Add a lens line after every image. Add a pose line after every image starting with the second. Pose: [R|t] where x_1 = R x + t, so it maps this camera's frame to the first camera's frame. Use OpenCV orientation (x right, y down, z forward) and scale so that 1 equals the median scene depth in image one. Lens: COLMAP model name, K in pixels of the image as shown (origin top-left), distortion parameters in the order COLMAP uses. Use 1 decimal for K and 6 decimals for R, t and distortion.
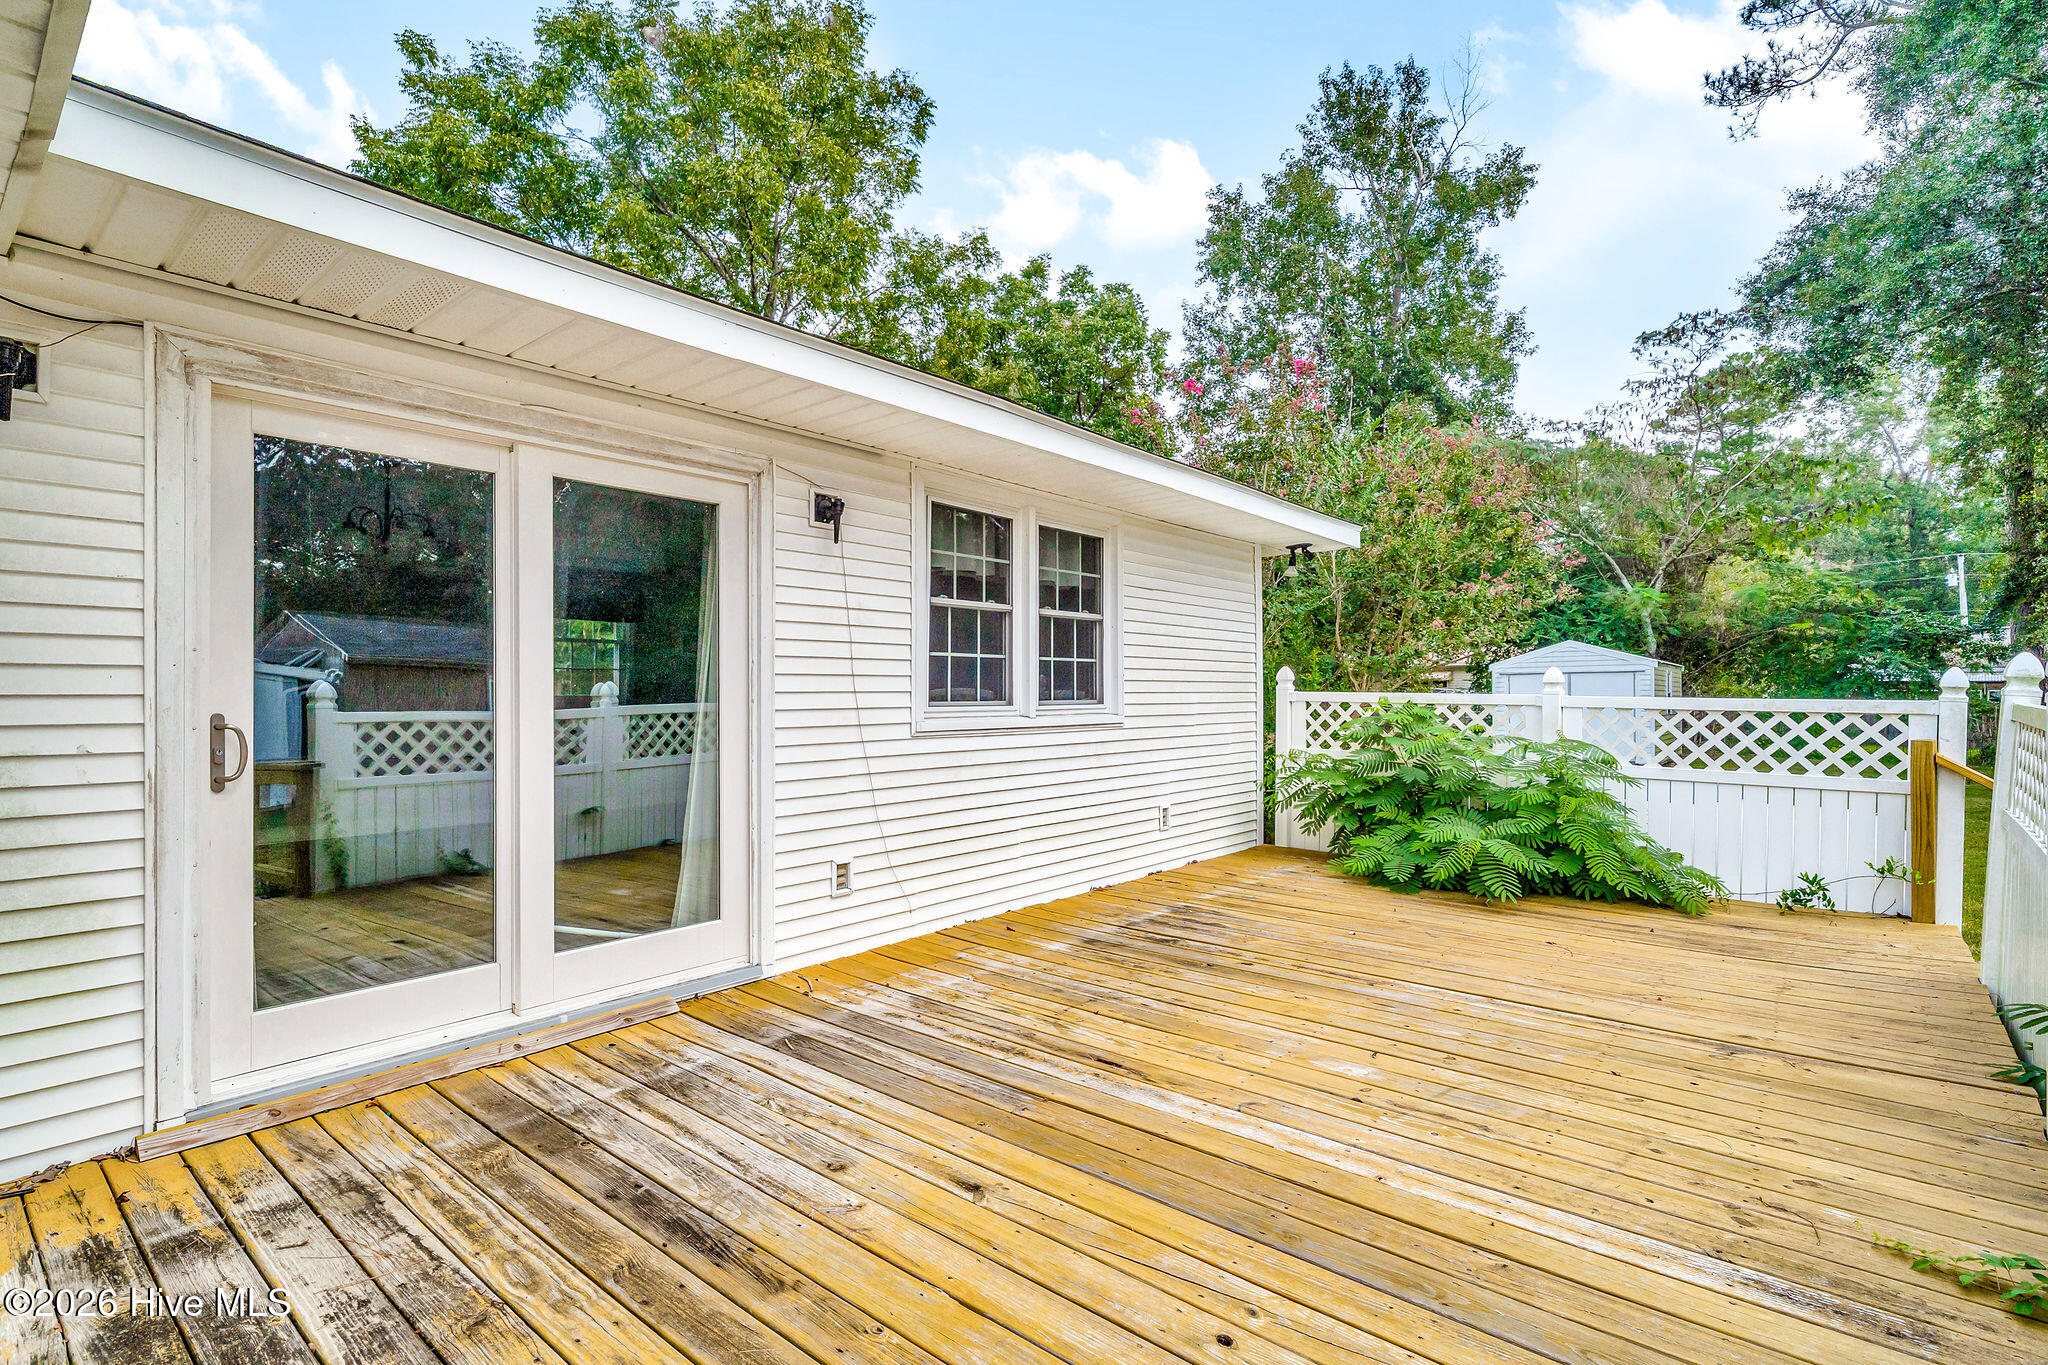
lens RADIAL K [[969.6, 0, 1014.4], [0, 969.6, 688.1], [0, 0, 1]] dist [0.001314, 0.000713]
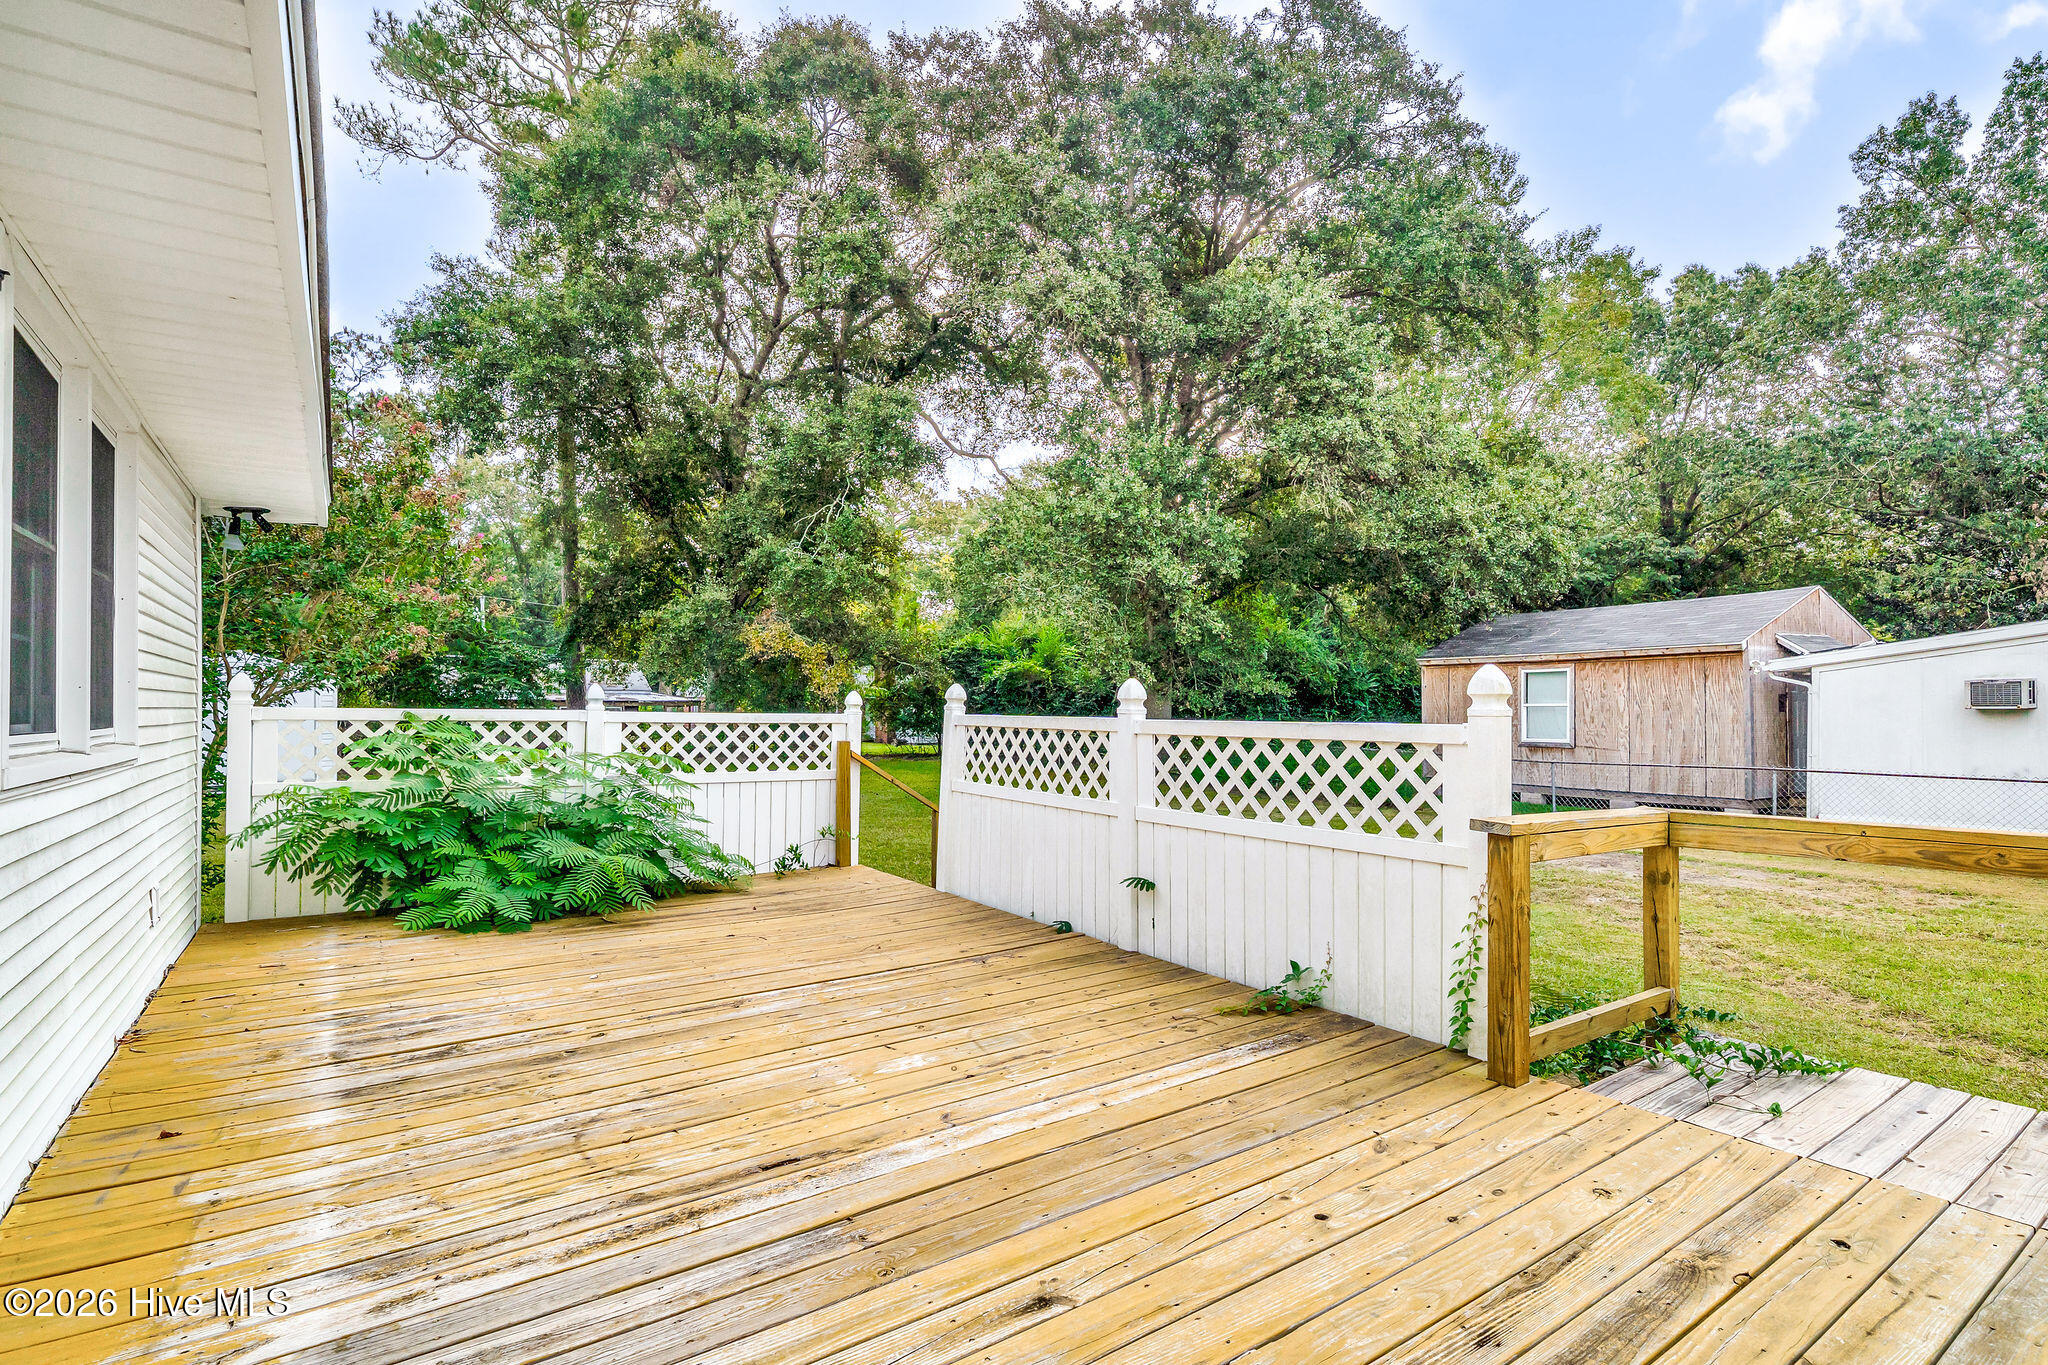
lens RADIAL K [[969.6, 0, 1011.1], [0, 969.6, 692.8], [0, 0, 1]] dist [0.001314, 0.000713]
pose [[0.266748, 0.015377, 0.963644, -0.538540], [-0.003700, 0.999882, -0.014931, 0.002981], [-0.963759, 0.000417, 0.266774, 0.503092]]
